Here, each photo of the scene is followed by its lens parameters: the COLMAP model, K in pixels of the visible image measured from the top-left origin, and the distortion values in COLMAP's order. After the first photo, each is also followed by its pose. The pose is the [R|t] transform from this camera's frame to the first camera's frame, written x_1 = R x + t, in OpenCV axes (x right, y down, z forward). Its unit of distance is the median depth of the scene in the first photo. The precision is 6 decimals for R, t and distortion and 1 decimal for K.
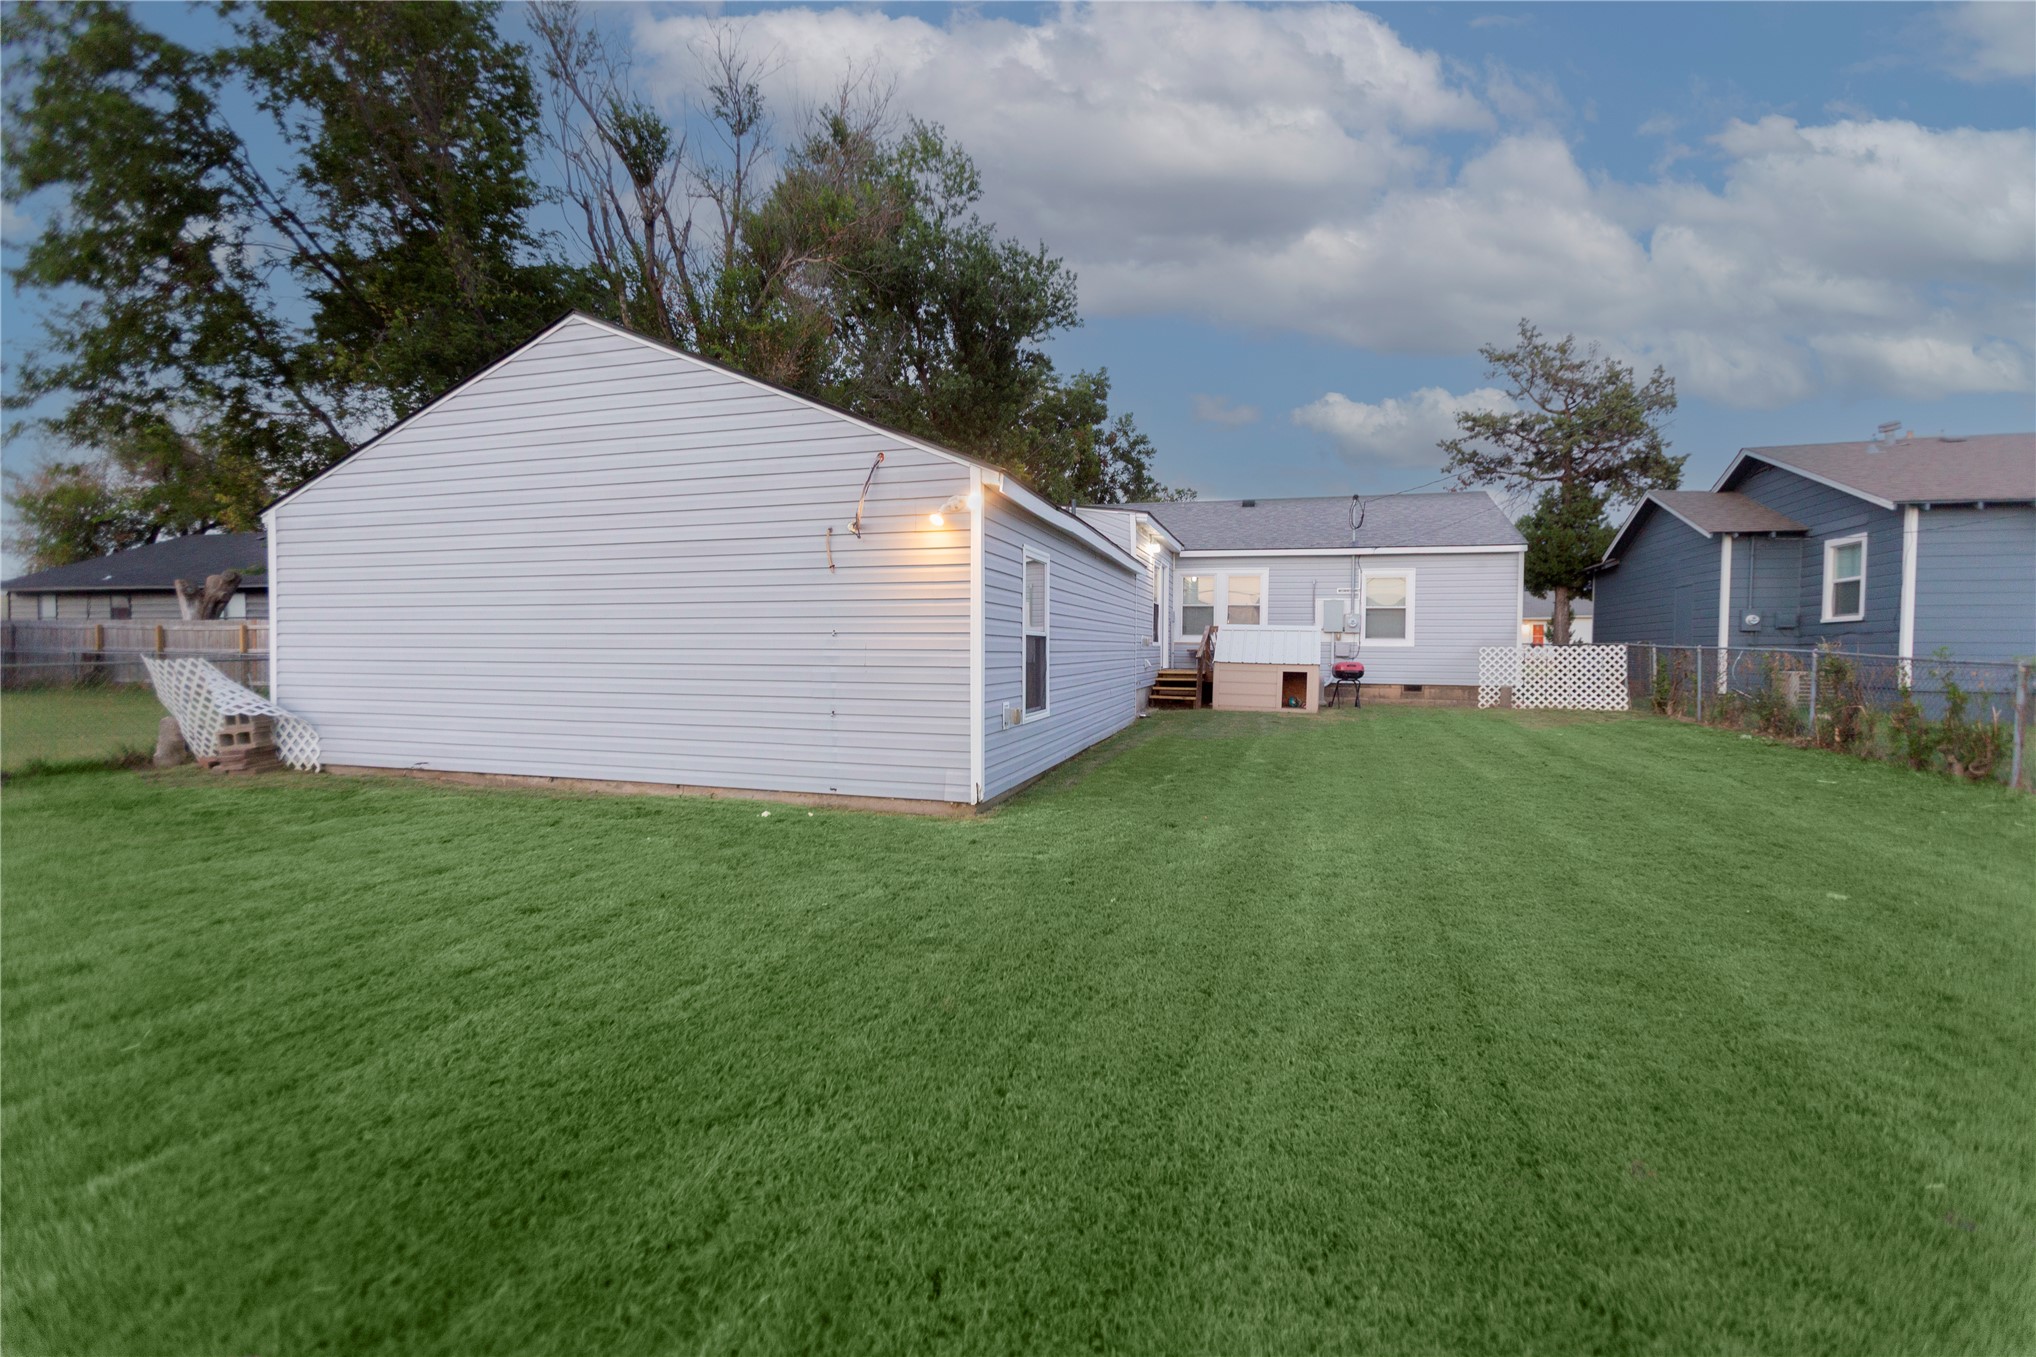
lens RADIAL K [[893.3, 0, 1018.0], [0, 893.3, 678.5], [0, 0, 1]] dist [-0.008556, 0.001096]
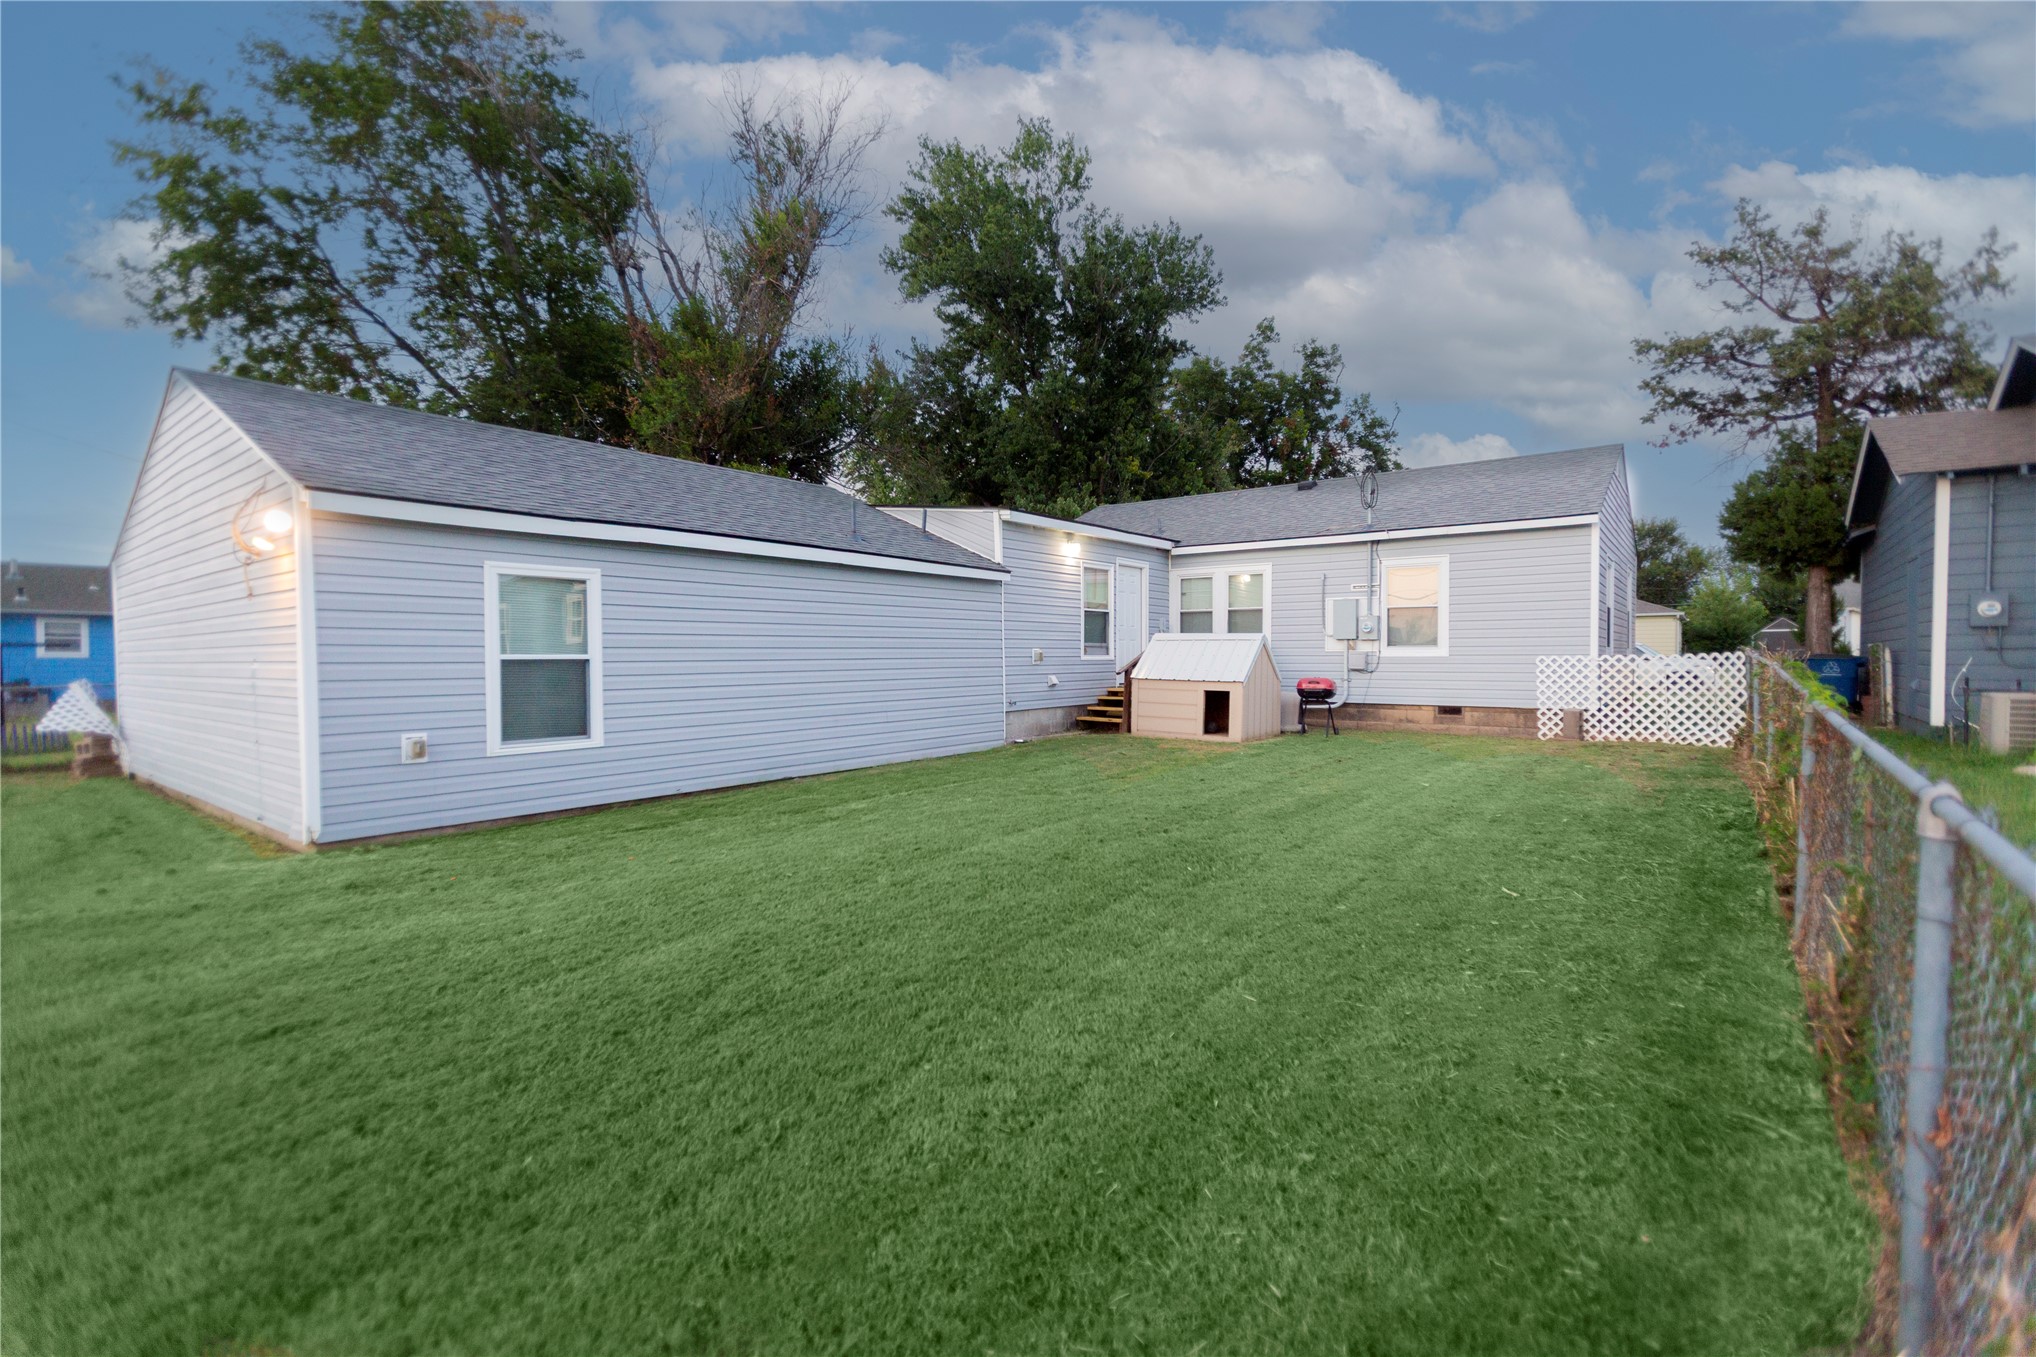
lens RADIAL K [[887.8, 0, 1018.0], [0, 887.8, 678.5], [0, 0, 1]] dist [0.005562, 0.001433]
pose [[0.933366, -0.001933, -0.358921, 0.381586], [-0.001269, 0.999961, -0.008686, -0.010020], [0.358924, 0.008563, 0.933327, 0.155813]]
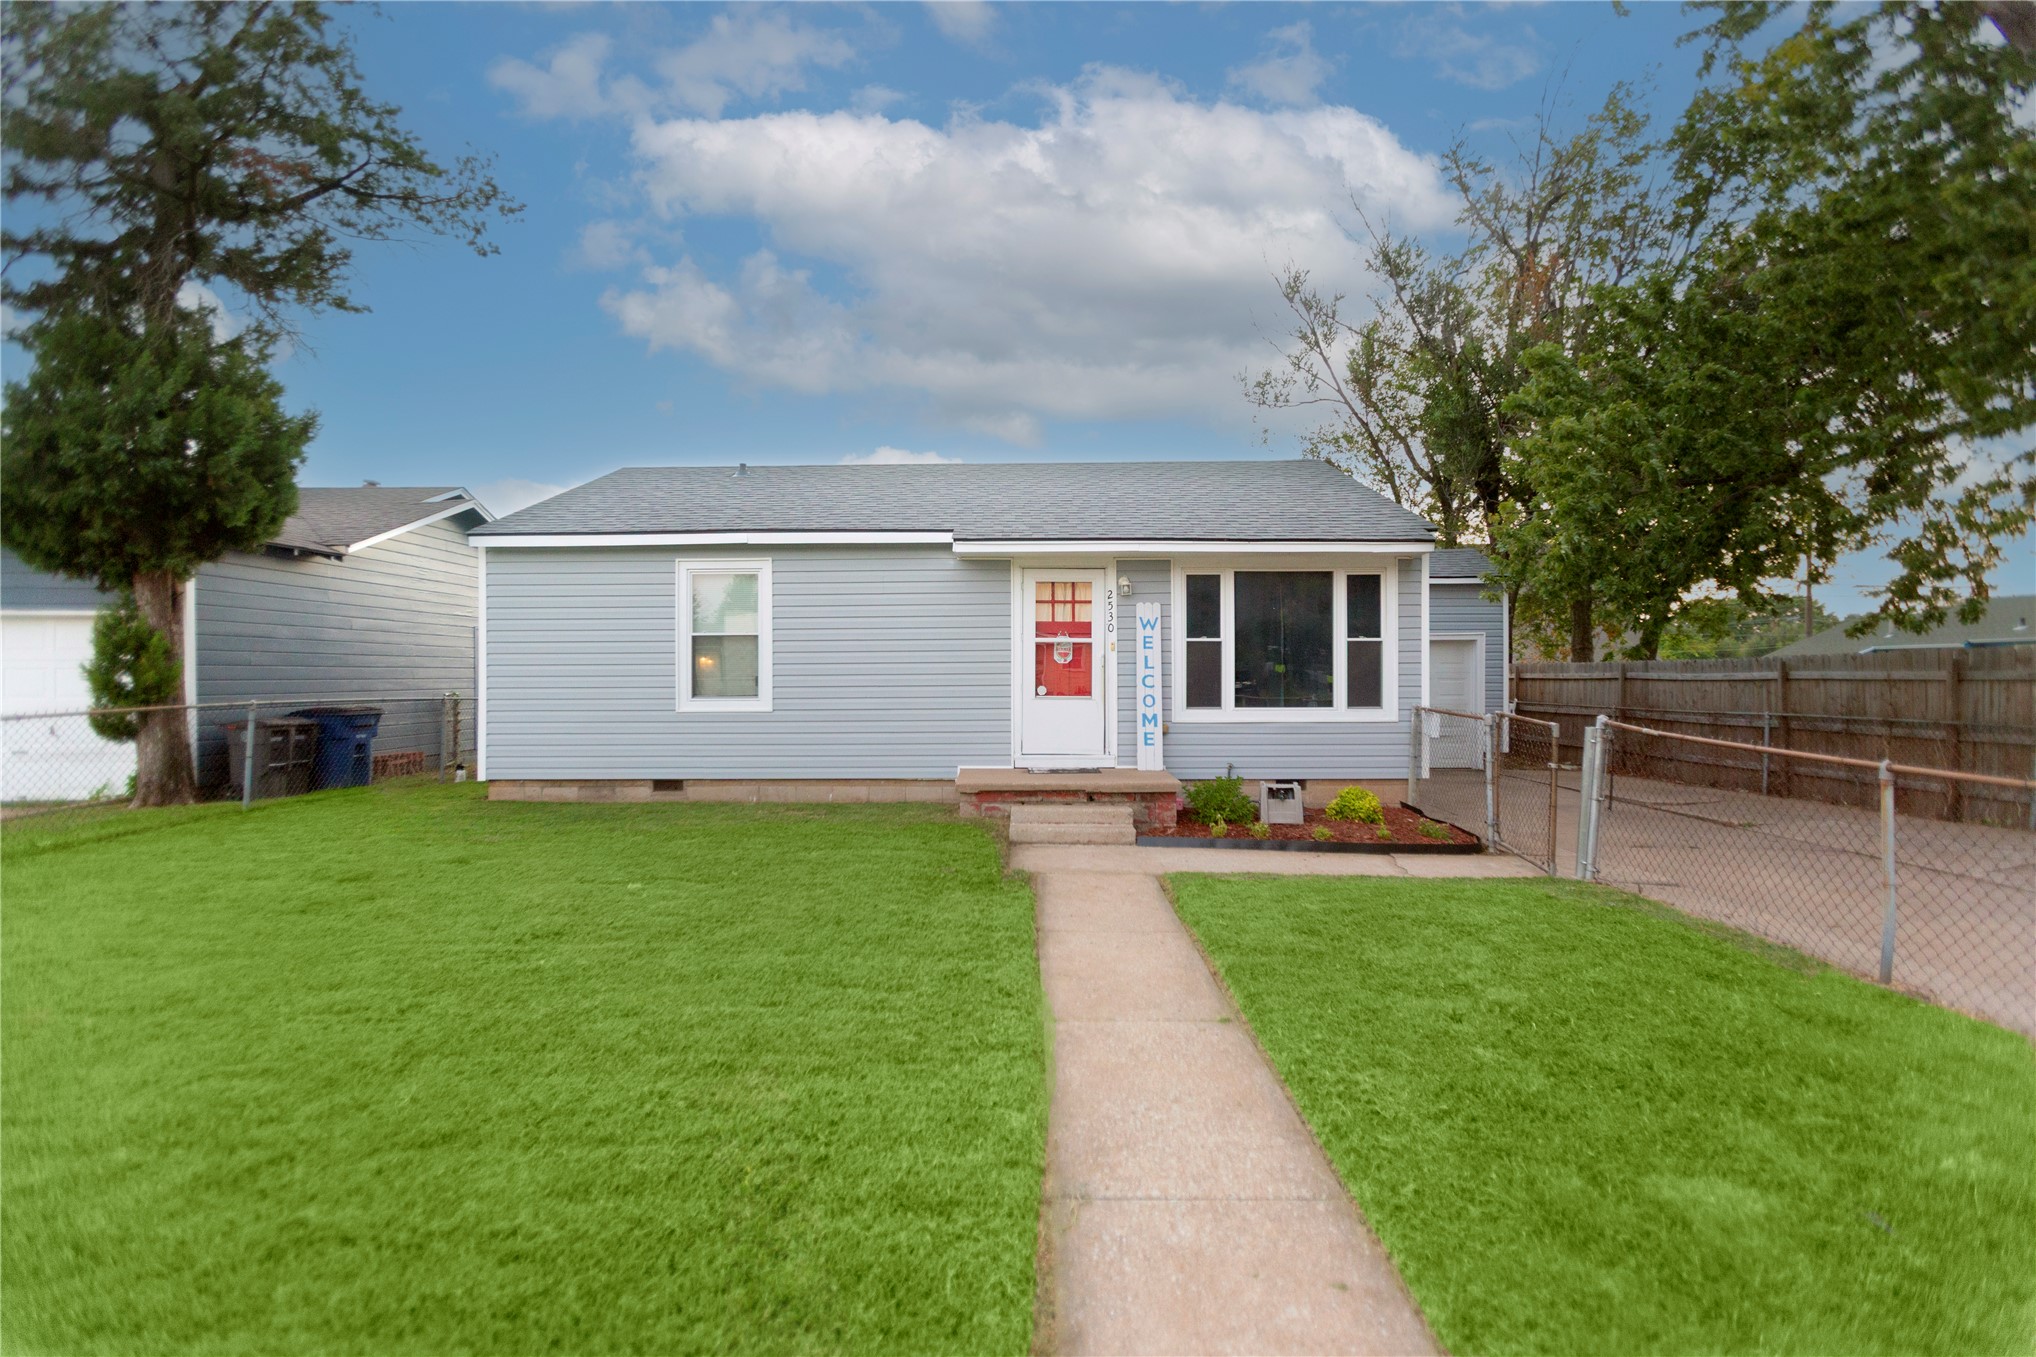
lens RADIAL K [[889.8, 0, 1018.0], [0, 889.8, 678.5], [0, 0, 1]] dist [-0.002522, 0.004211]
pose [[0.284717, -0.005546, -0.958595, 0.622750], [-0.028127, 0.999504, -0.014137, 0.007534], [0.958199, 0.030988, 0.284420, 0.500511]]
